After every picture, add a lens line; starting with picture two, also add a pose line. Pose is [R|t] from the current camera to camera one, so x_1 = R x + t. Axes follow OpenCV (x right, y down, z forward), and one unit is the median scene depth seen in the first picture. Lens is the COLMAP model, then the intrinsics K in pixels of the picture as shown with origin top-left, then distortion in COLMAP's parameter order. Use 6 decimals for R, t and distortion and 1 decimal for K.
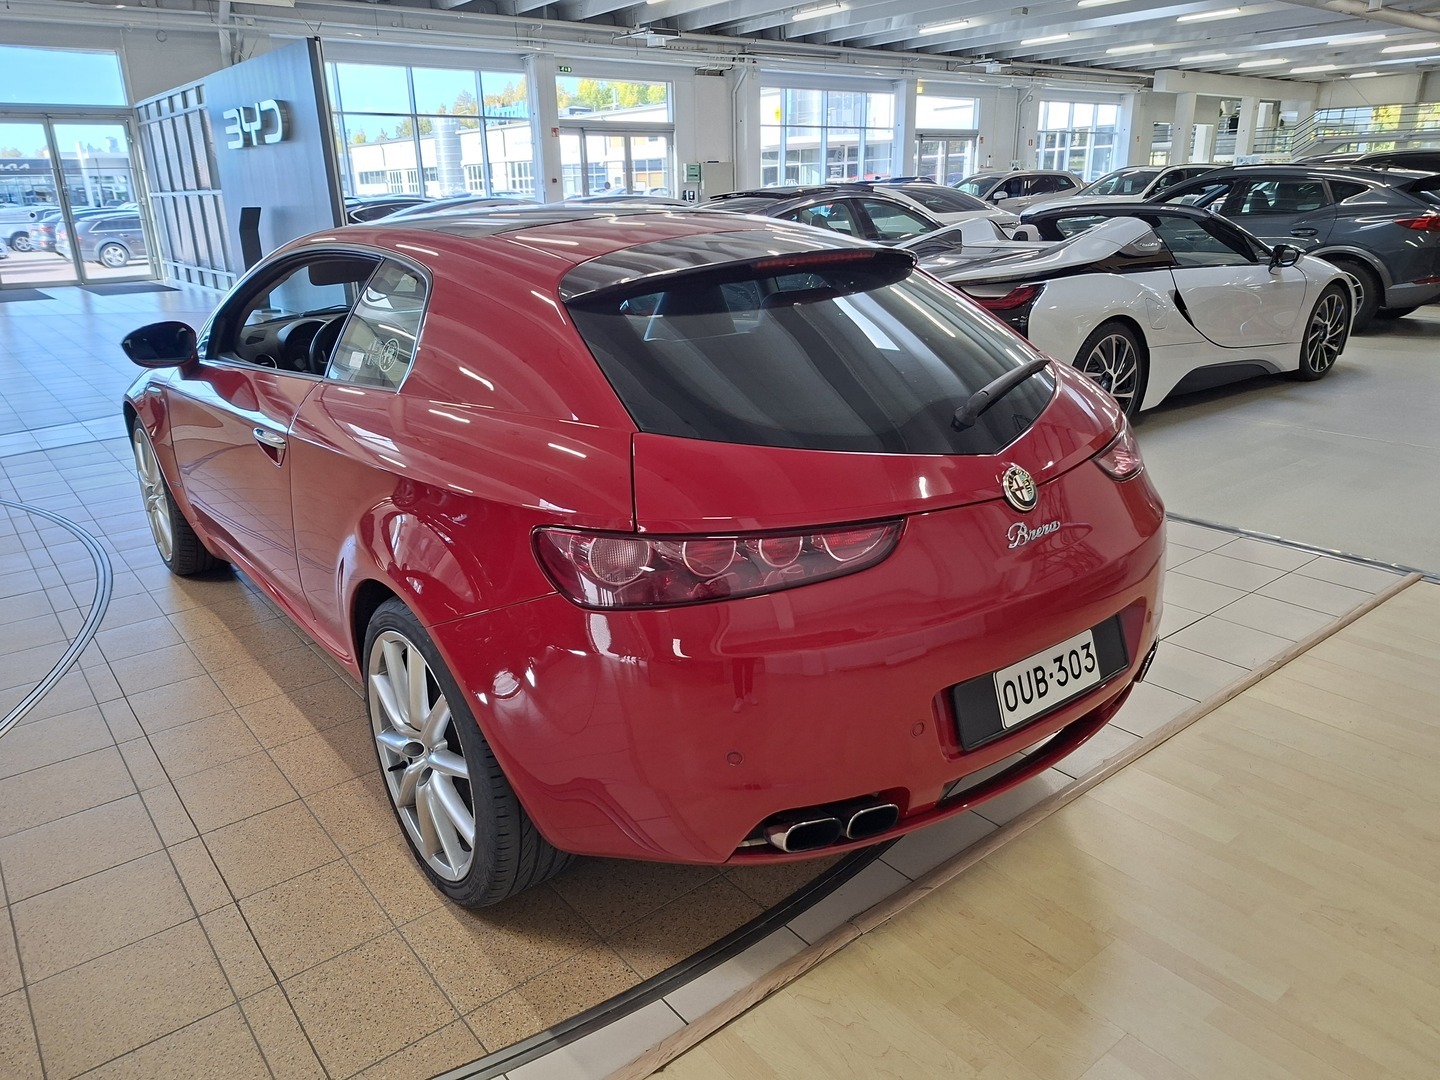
lens RADIAL K [[1000.2, 0, 720.8], [0, 1000.2, 551.3], [0, 0, 1]] dist [0.100805, -0.114975]
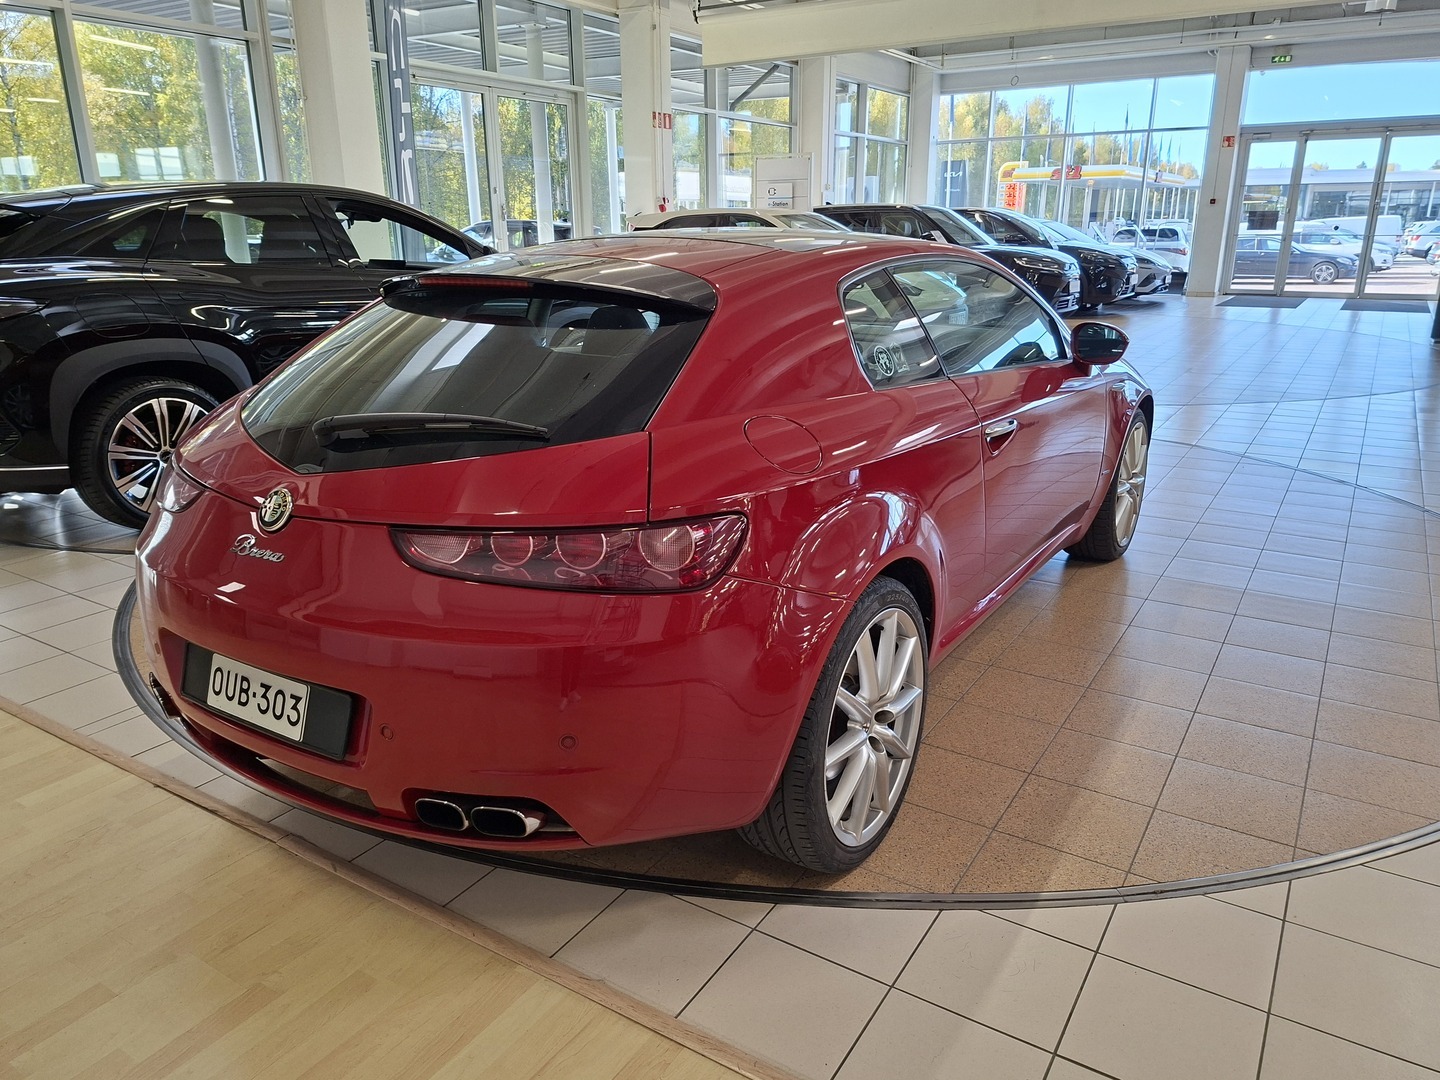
lens RADIAL K [[1000.2, 0, 720.8], [0, 1000.2, 551.3], [0, 0, 1]] dist [0.100805, -0.114975]
pose [[0.320519, 0.311880, -0.894426, 1.295782], [-0.319850, 0.924418, 0.207719, -0.361419], [0.891607, 0.219505, 0.396049, 0.934219]]
